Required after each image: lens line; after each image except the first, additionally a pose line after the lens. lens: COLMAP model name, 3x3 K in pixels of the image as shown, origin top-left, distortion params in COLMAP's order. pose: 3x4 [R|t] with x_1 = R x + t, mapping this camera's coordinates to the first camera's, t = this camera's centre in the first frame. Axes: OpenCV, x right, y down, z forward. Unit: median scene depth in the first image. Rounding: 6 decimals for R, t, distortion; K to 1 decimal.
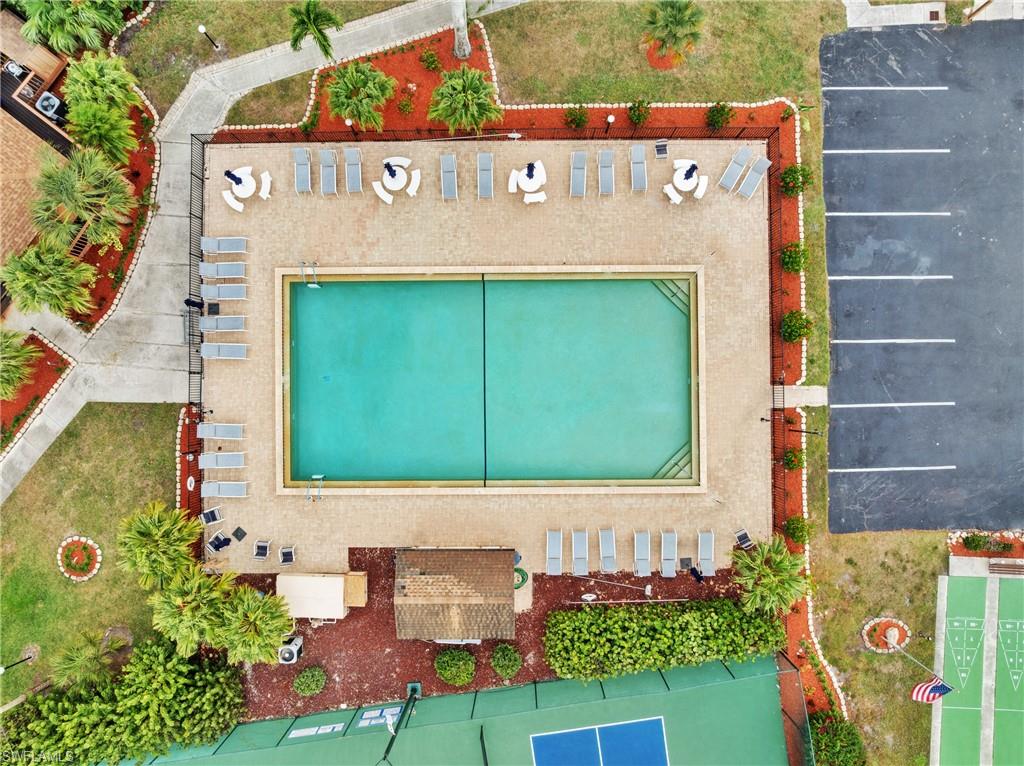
lens RADIAL K [[721.4, 0, 512.0], [0, 721.4, 383.0], [0, 0, 1]] dist [-0.037534, 0.003222]
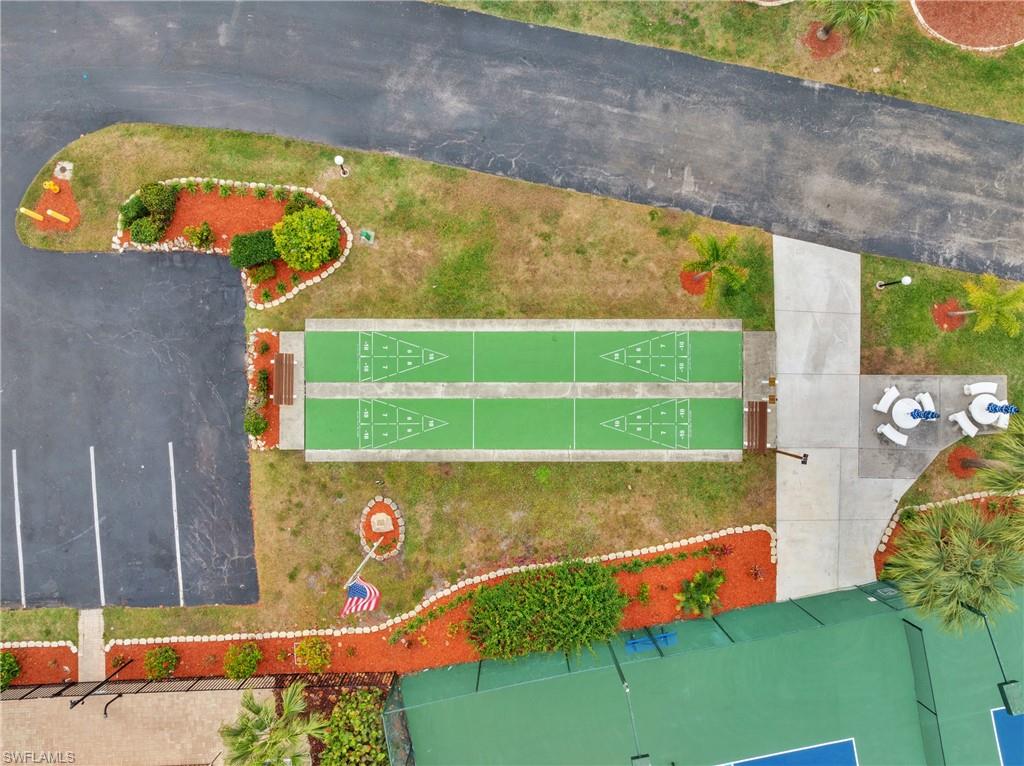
lens RADIAL K [[721.4, 0, 512.0], [0, 721.4, 383.0], [0, 0, 1]] dist [-0.037534, 0.003222]
pose [[-0.042063, -0.999112, -0.002411, 0.679896], [0.999084, -0.042081, 0.007808, 0.496199], [-0.007902, -0.002080, 0.999967, 0.205428]]
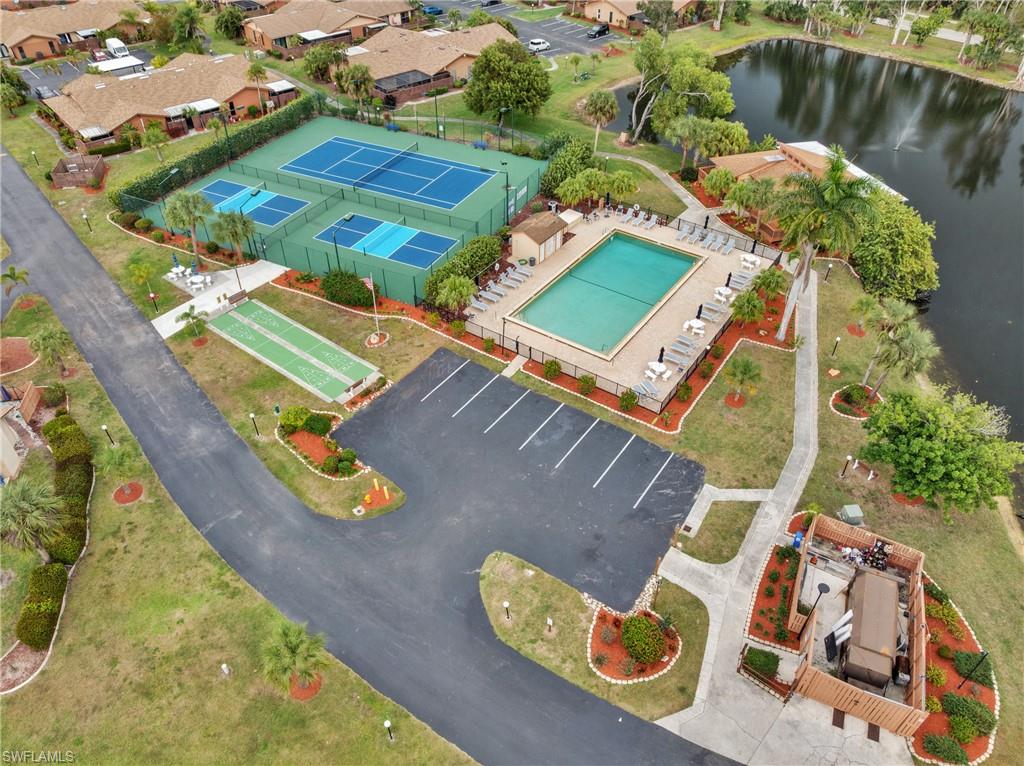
lens RADIAL K [[721.4, 0, 512.0], [0, 721.4, 383.0], [0, 0, 1]] dist [-0.037534, 0.003222]
pose [[-0.580192, 0.521687, -0.625476, 1.508144], [-0.814469, -0.375556, 0.442264, -0.755333], [-0.004178, 0.766029, 0.642793, -0.075804]]
